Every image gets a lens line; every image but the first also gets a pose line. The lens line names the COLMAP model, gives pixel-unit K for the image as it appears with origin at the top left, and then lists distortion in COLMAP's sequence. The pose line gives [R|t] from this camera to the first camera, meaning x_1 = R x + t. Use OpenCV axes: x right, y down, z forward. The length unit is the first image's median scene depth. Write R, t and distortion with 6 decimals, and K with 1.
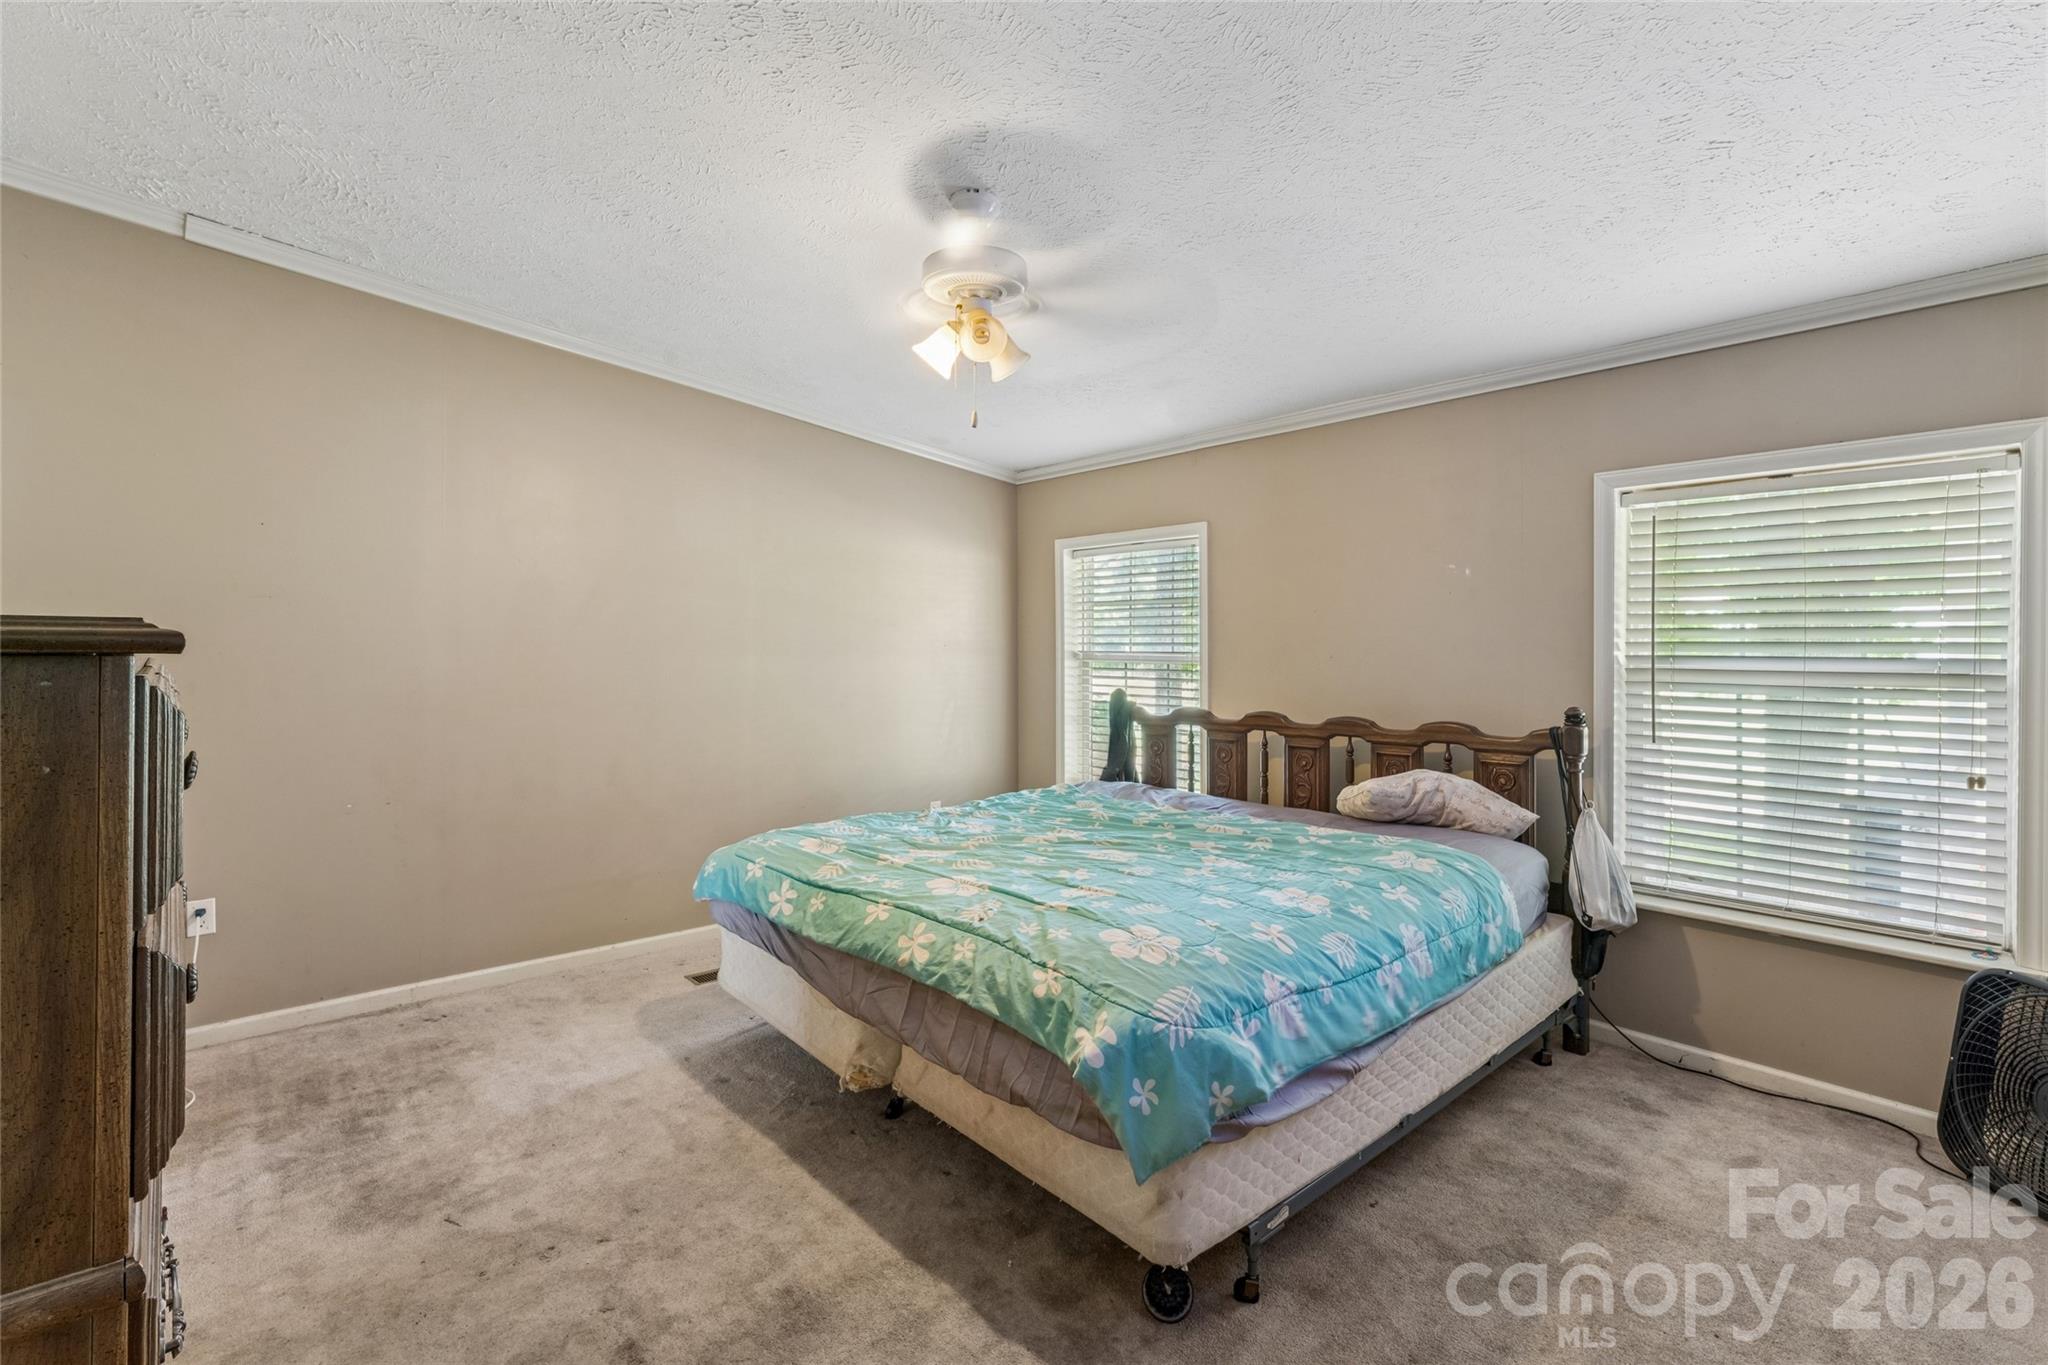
lens RADIAL K [[932.1, 0, 1004.6], [0, 932.1, 652.6], [0, 0, 1]] dist [-0.002651, -0.000239]
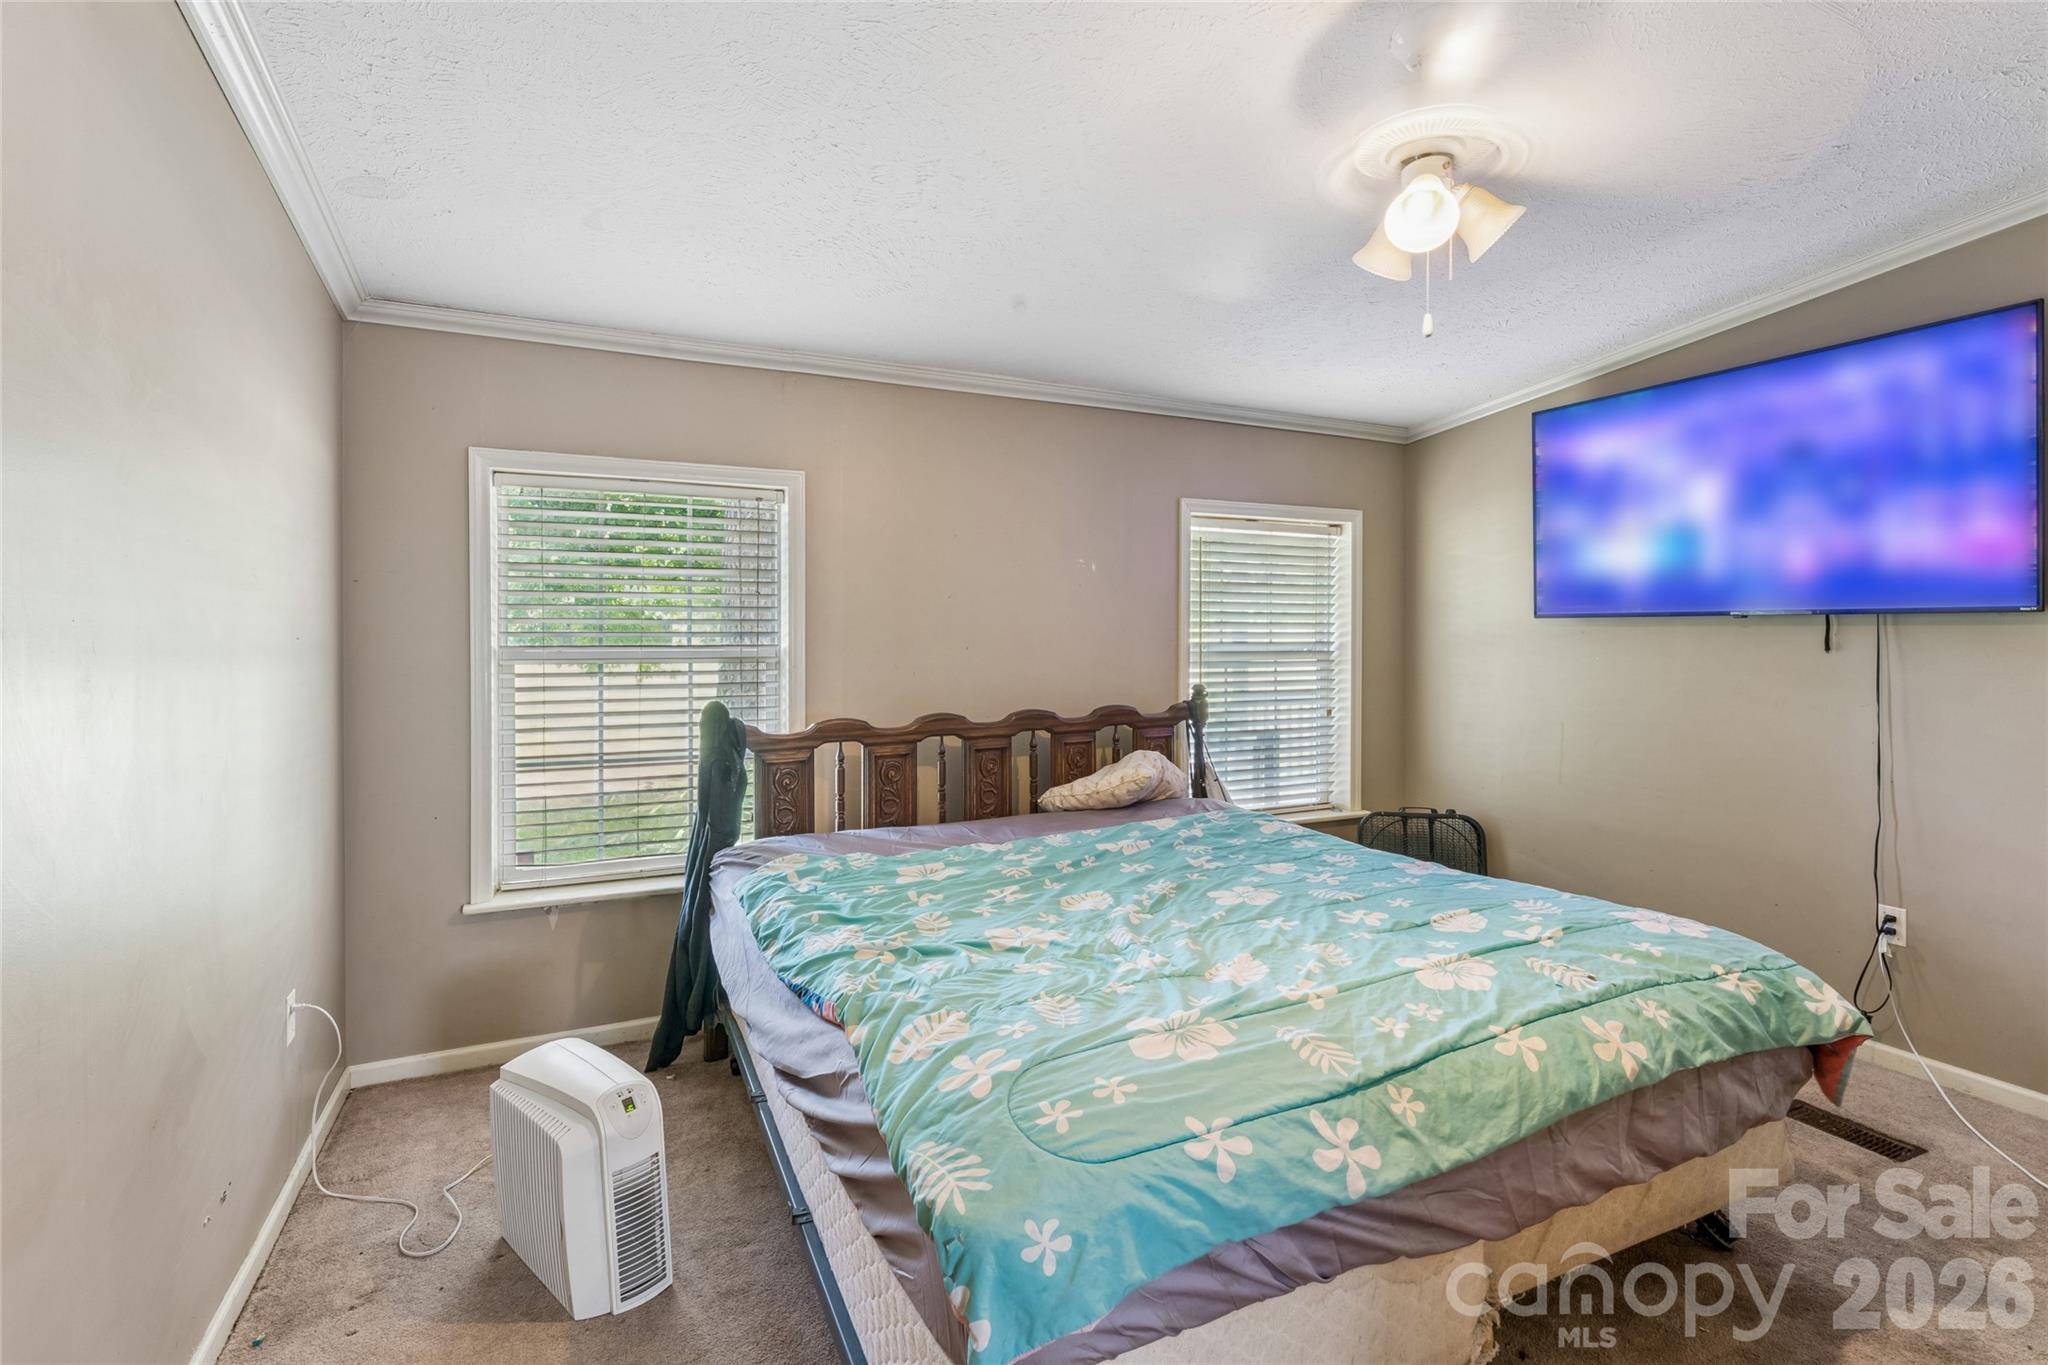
lens RADIAL K [[932.1, 0, 1004.6], [0, 932.1, 652.6], [0, 0, 1]] dist [-0.002651, -0.000239]
pose [[0.268885, -0.018049, 0.963003, -0.555232], [0.010202, 0.999822, 0.015890, -0.005332], [-0.963118, 0.005552, 0.269021, 0.763801]]
